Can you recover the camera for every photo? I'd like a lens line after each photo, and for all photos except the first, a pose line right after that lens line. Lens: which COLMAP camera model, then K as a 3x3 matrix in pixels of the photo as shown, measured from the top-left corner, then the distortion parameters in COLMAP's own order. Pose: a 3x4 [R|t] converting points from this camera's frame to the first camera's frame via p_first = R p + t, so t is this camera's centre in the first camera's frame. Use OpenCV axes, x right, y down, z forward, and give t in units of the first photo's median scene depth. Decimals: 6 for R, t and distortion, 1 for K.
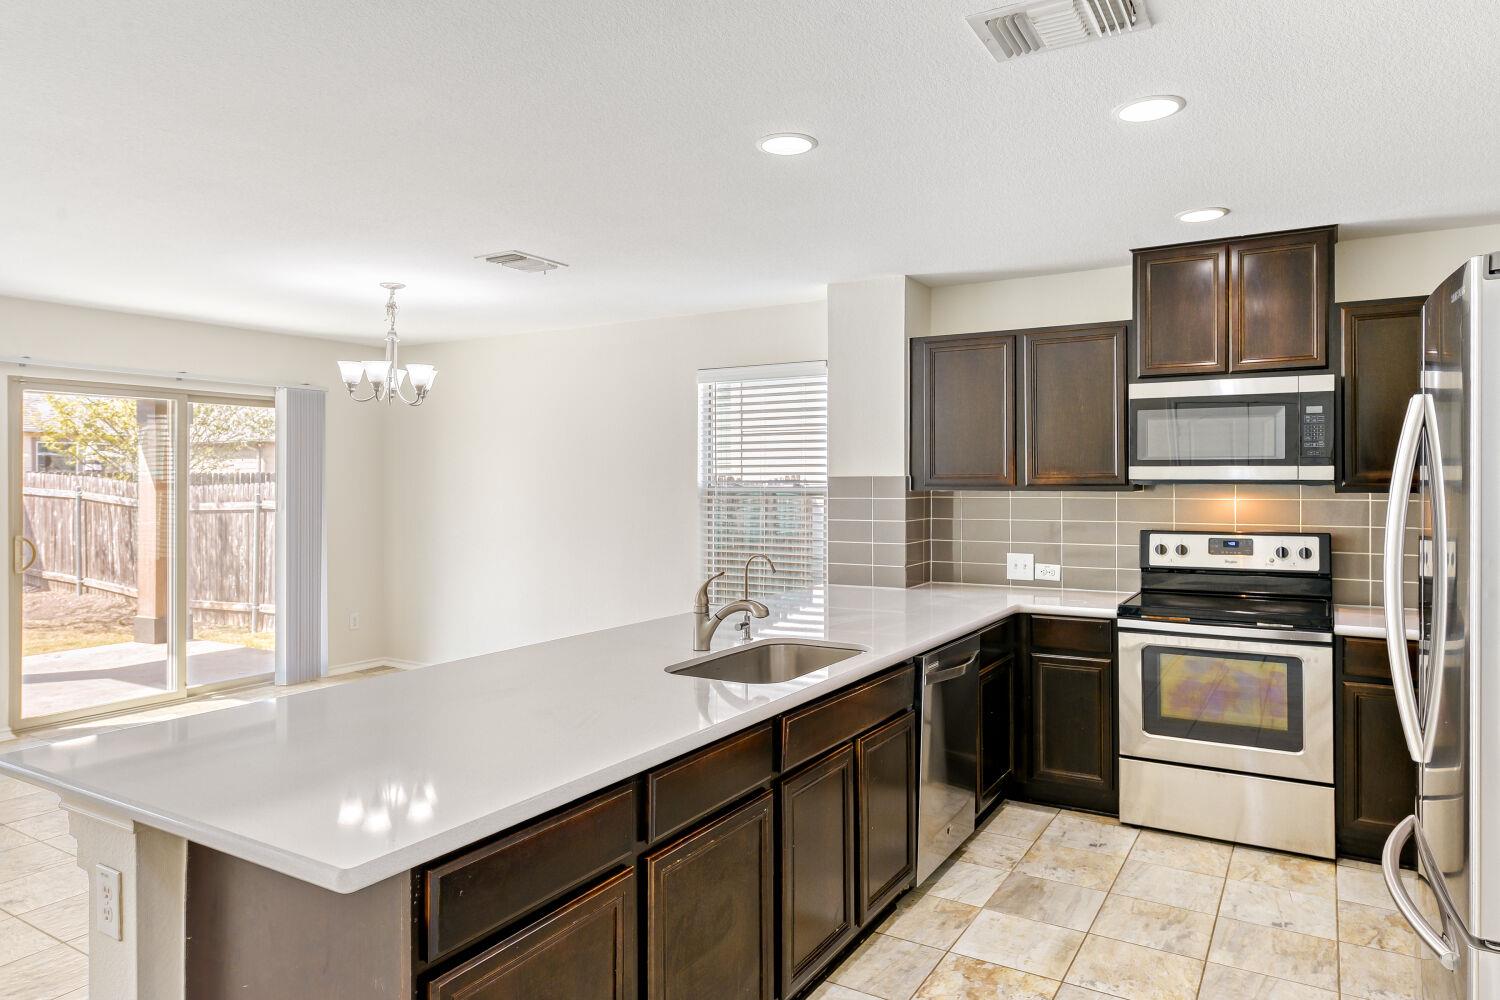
lens RADIAL K [[958.7, 0, 757.4], [0, 958.7, 483.8], [0, 0, 1]] dist [0.000454, -0.000446]
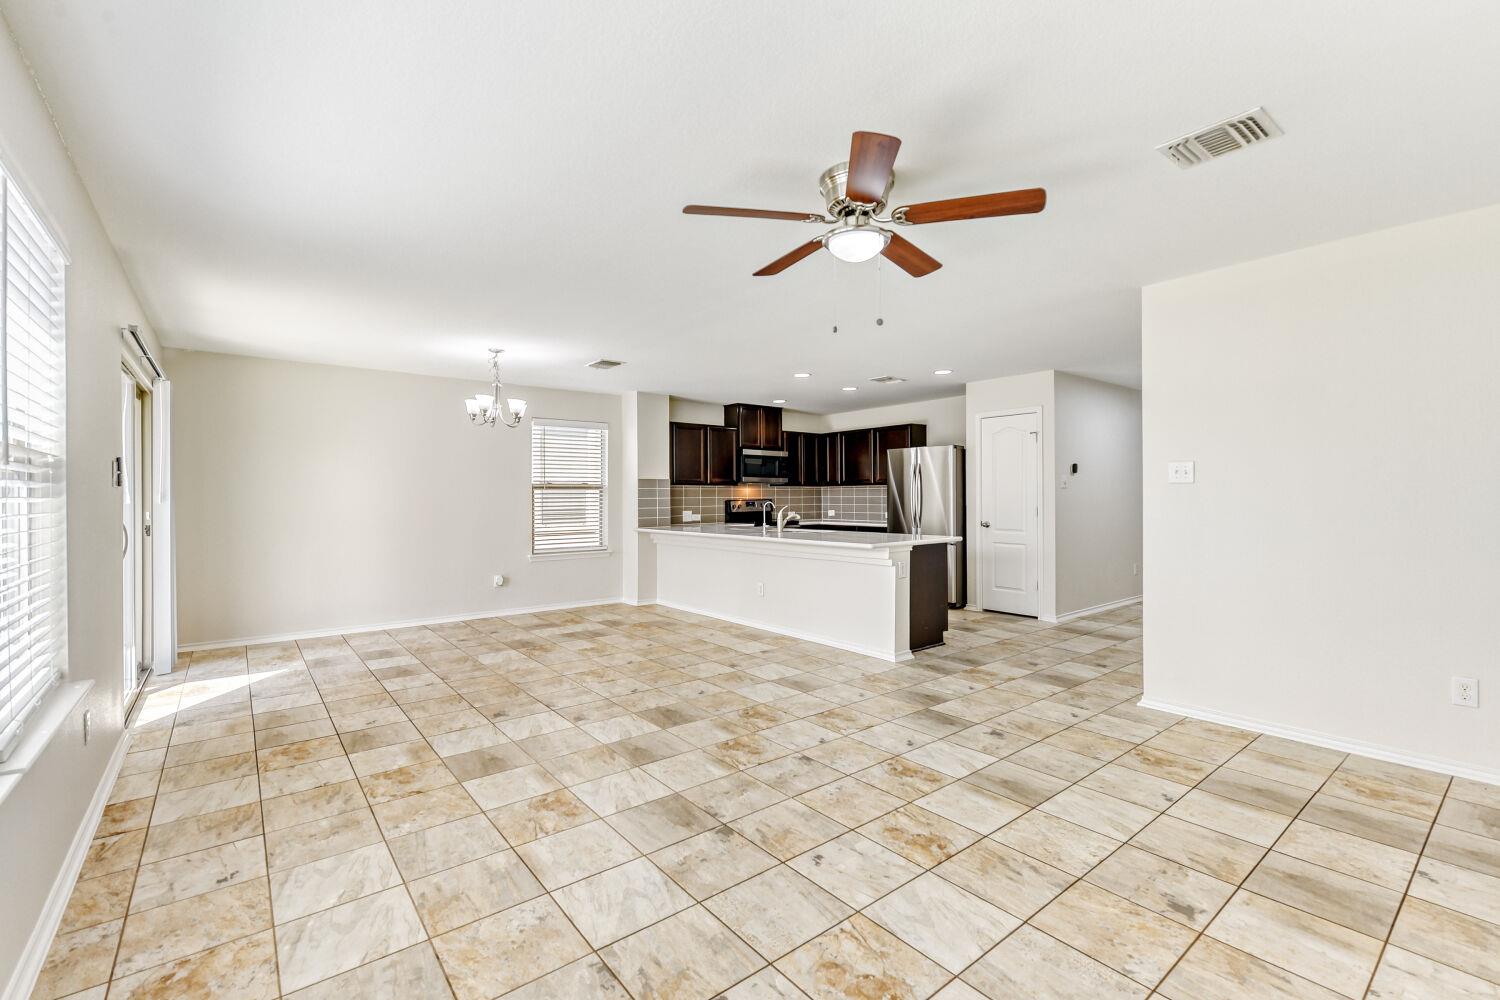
lens RADIAL K [[645.4, 0, 755.8], [0, 645.4, 499.3], [0, 0, 1]] dist [-0.002770, -0.000233]
pose [[0.337201, -0.003277, 0.941427, -1.287364], [0.009260, 0.999957, 0.000164, 0.043618], [-0.941387, 0.008662, 0.337217, 0.257876]]
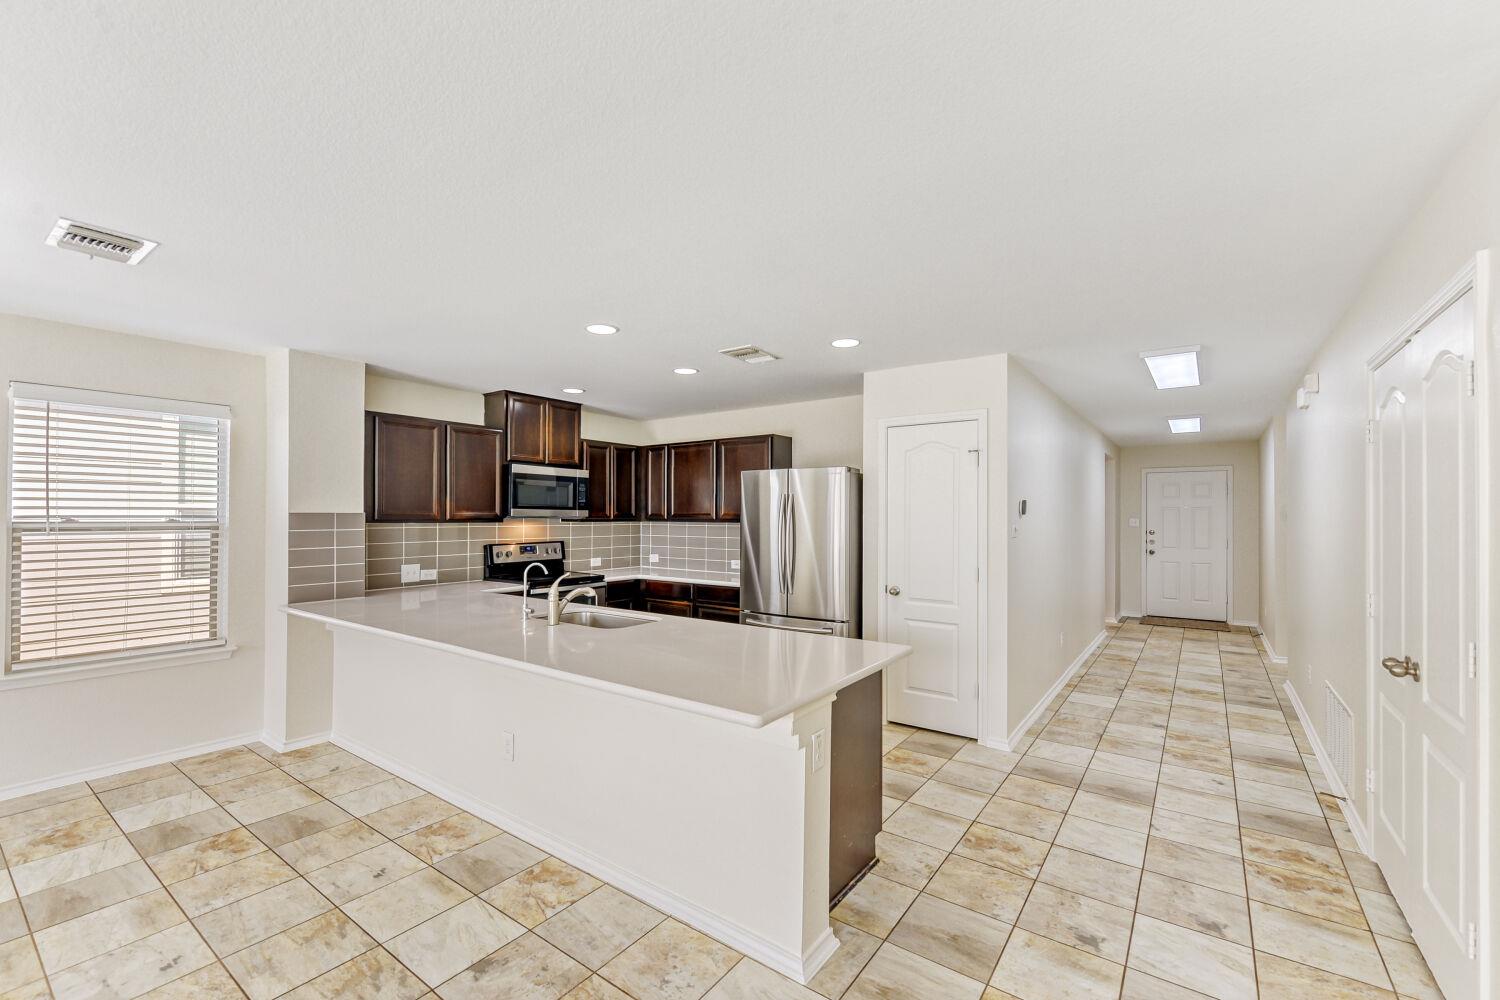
lens RADIAL K [[618.0, 0, 752.0], [0, 618.0, 512.5], [0, 0, 1]] dist [-0.002198, -0.001744]
pose [[0.070812, 0.009053, 0.997449, -0.667933], [0.000731, 0.999958, -0.009127, -0.000083], [-0.997489, 0.001376, 0.070803, 0.400231]]
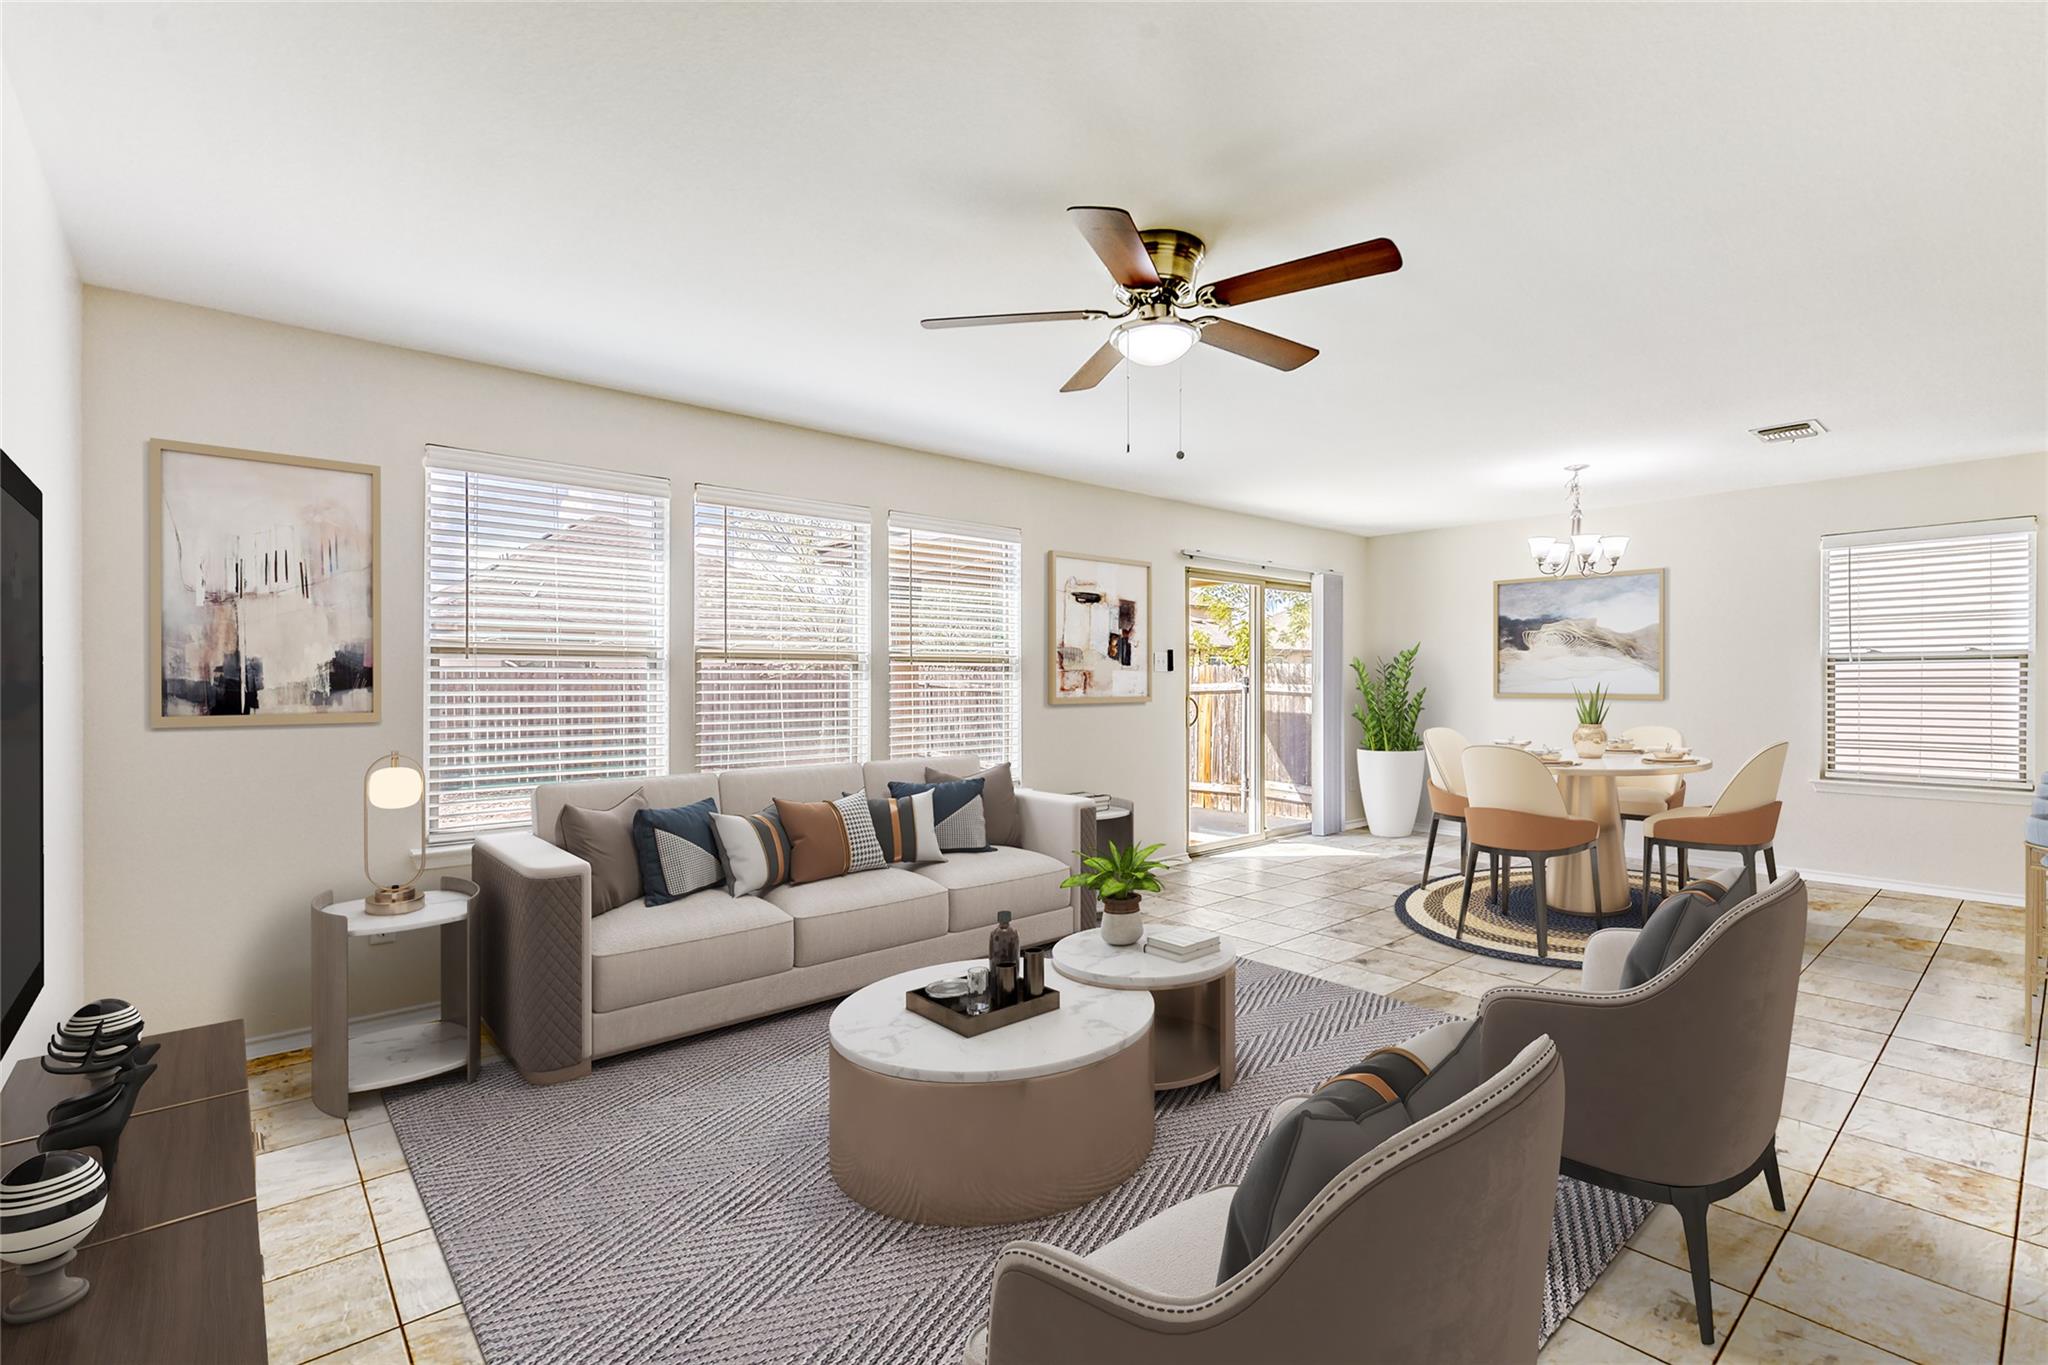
lens RADIAL K [[881.1, 0, 1027.3], [0, 881.1, 683.6], [0, 0, 1]] dist [-0.002770, -0.000233]
pose [[0.947637, 0.000412, -0.319350, -0.683306], [0.000254, 0.999998, 0.002041, 0.040201], [0.319350, -0.002015, 0.947635, -0.163806]]
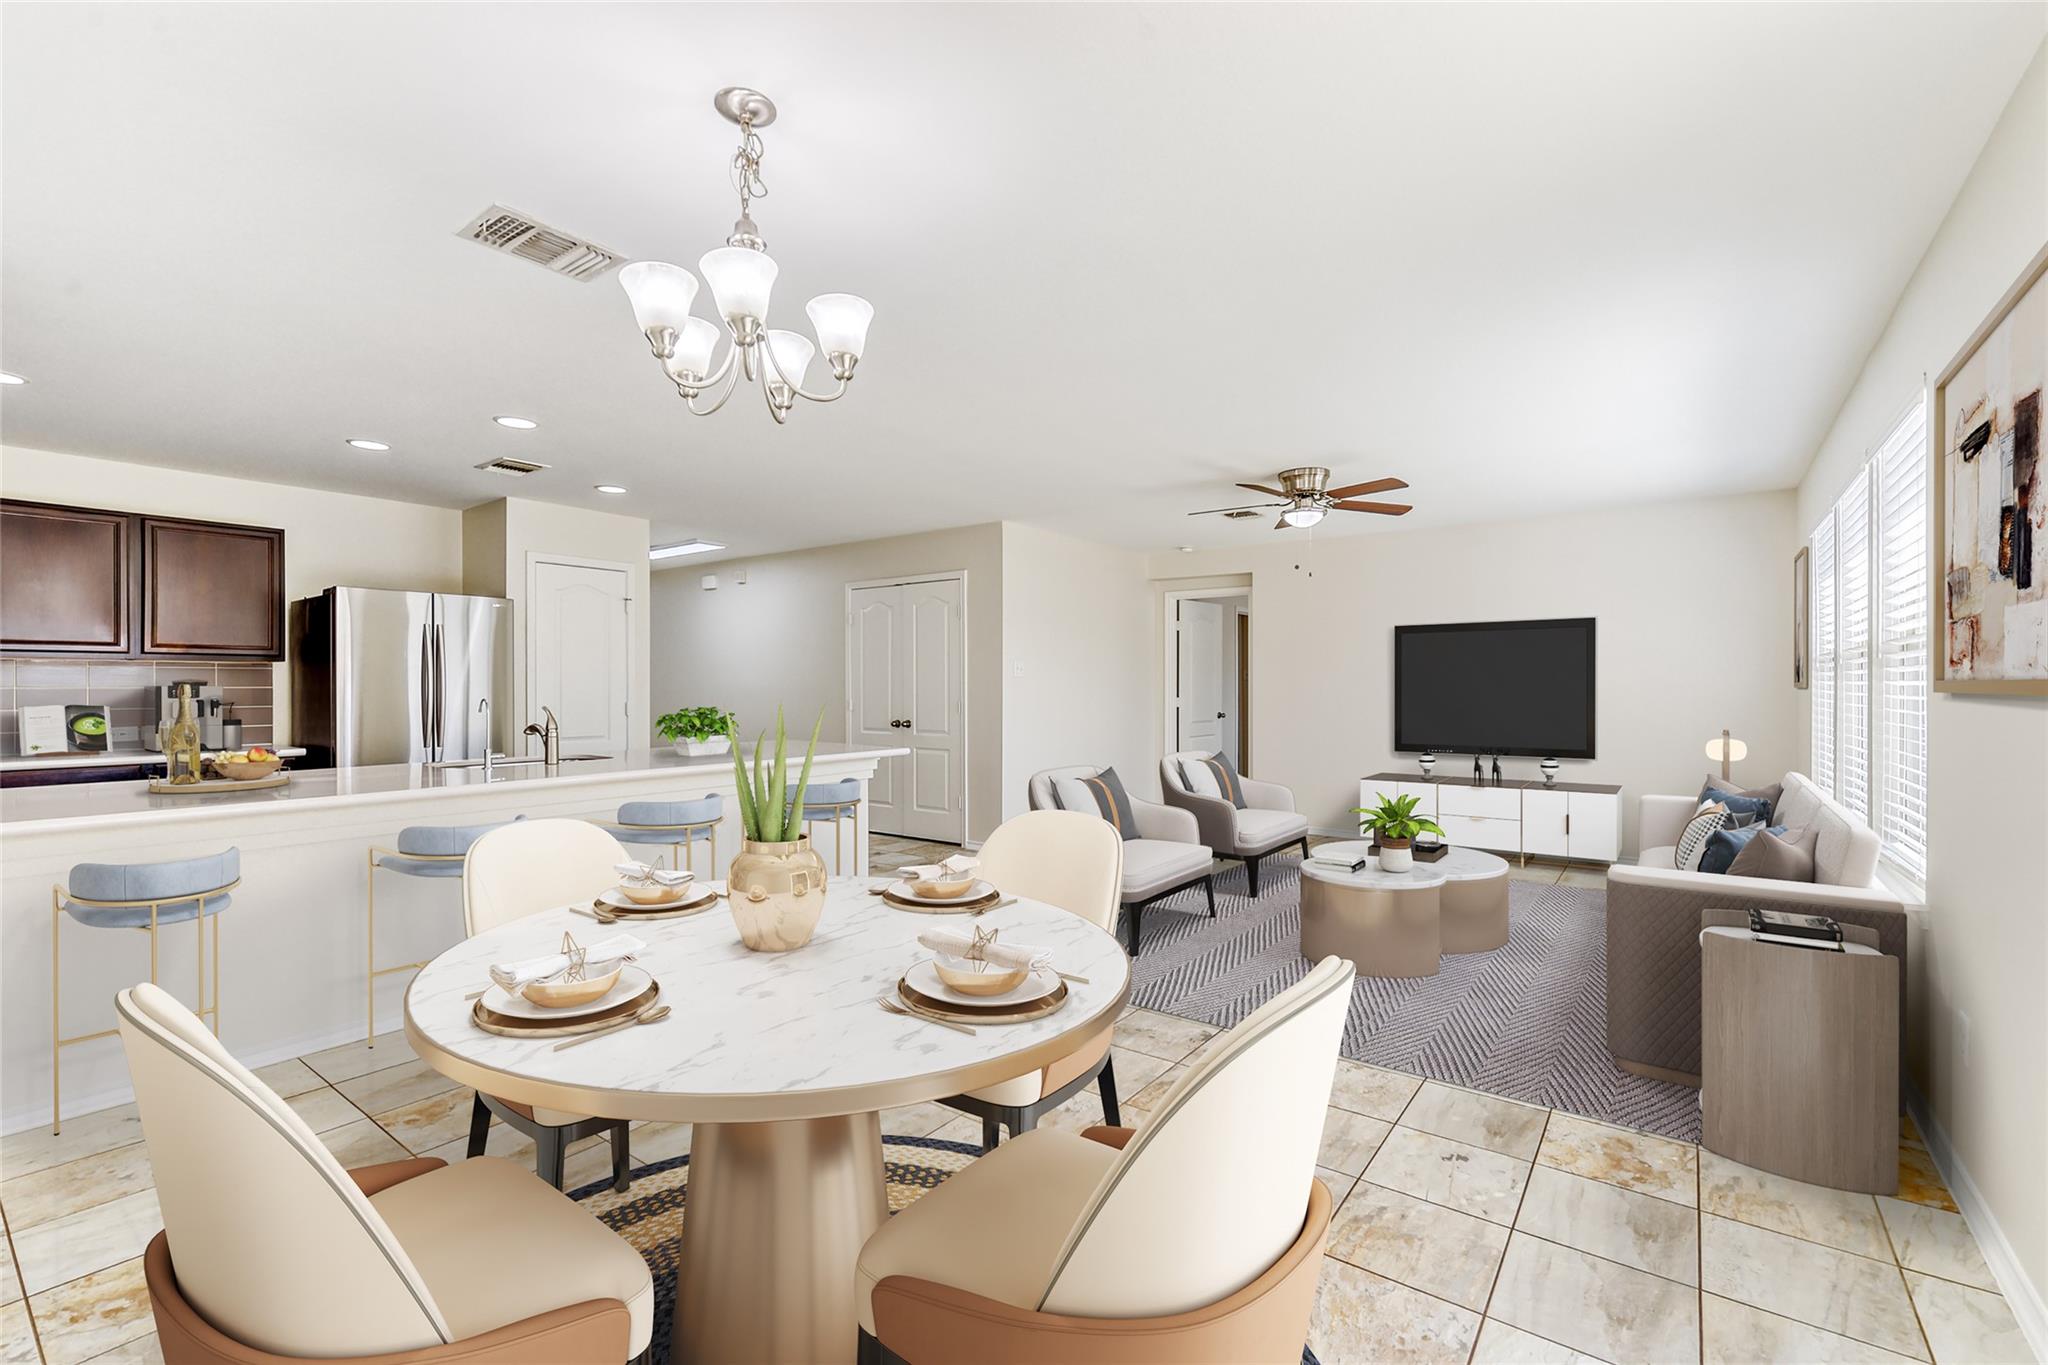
lens RADIAL K [[881.1, 0, 1041.0], [0, 881.1, 687.9], [0, 0, 1]] dist [-0.002770, -0.000233]
pose [[-0.995800, 0.003862, 0.091471, -0.560457], [0.004102, 0.999989, 0.002437, 0.040527], [-0.091461, 0.002802, -0.995805, 1.419853]]
